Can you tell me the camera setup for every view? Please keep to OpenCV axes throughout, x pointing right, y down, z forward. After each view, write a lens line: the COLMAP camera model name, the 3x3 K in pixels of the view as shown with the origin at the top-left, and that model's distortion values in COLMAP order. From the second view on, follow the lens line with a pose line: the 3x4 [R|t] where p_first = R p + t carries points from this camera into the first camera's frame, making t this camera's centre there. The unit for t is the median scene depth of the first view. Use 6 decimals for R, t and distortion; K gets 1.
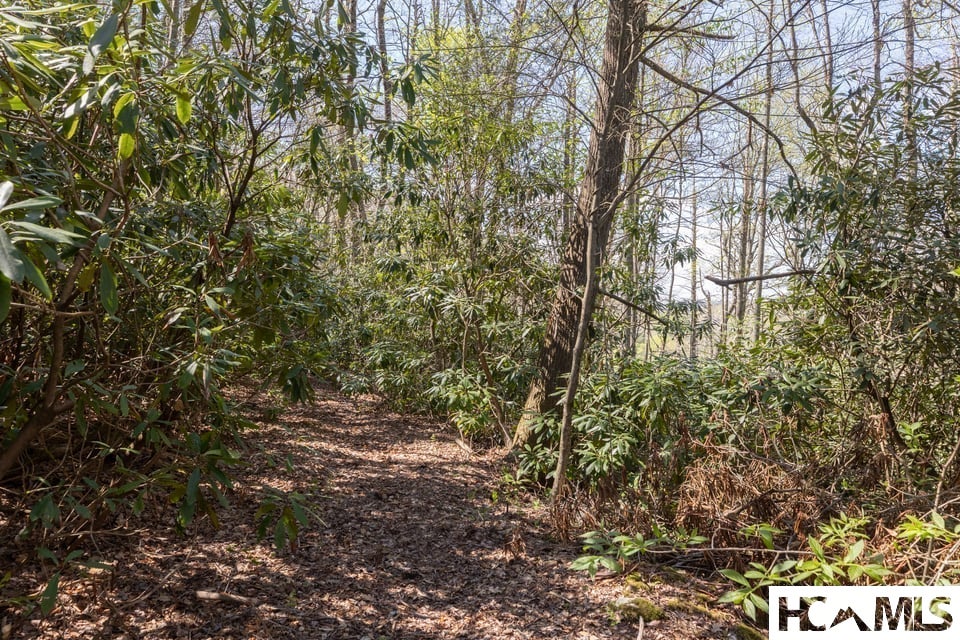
lens RADIAL K [[607.3, 0, 479.8], [0, 607.3, 332.4], [0, 0, 1]] dist [0.000445, 0.000034]
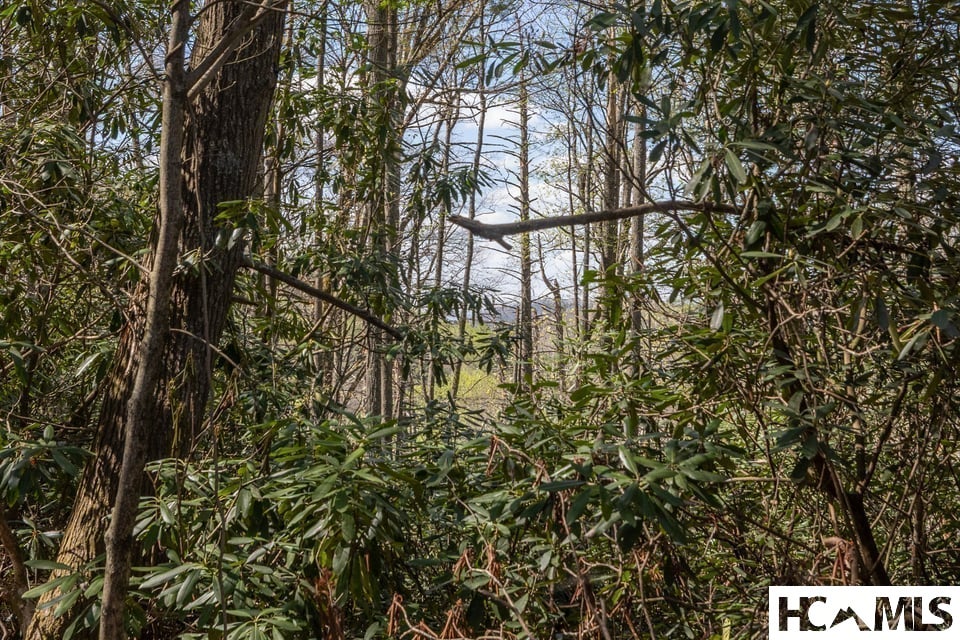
lens RADIAL K [[994.7, 0, 480.0], [0, 994.7, 320.0], [0, 0, 1]] dist [-0.001715, -0.006623]
pose [[0.982395, -0.008973, 0.186599, 0.250983], [0.019677, 0.998260, -0.055591, 0.015487], [-0.185776, 0.058284, 0.980862, 0.319370]]
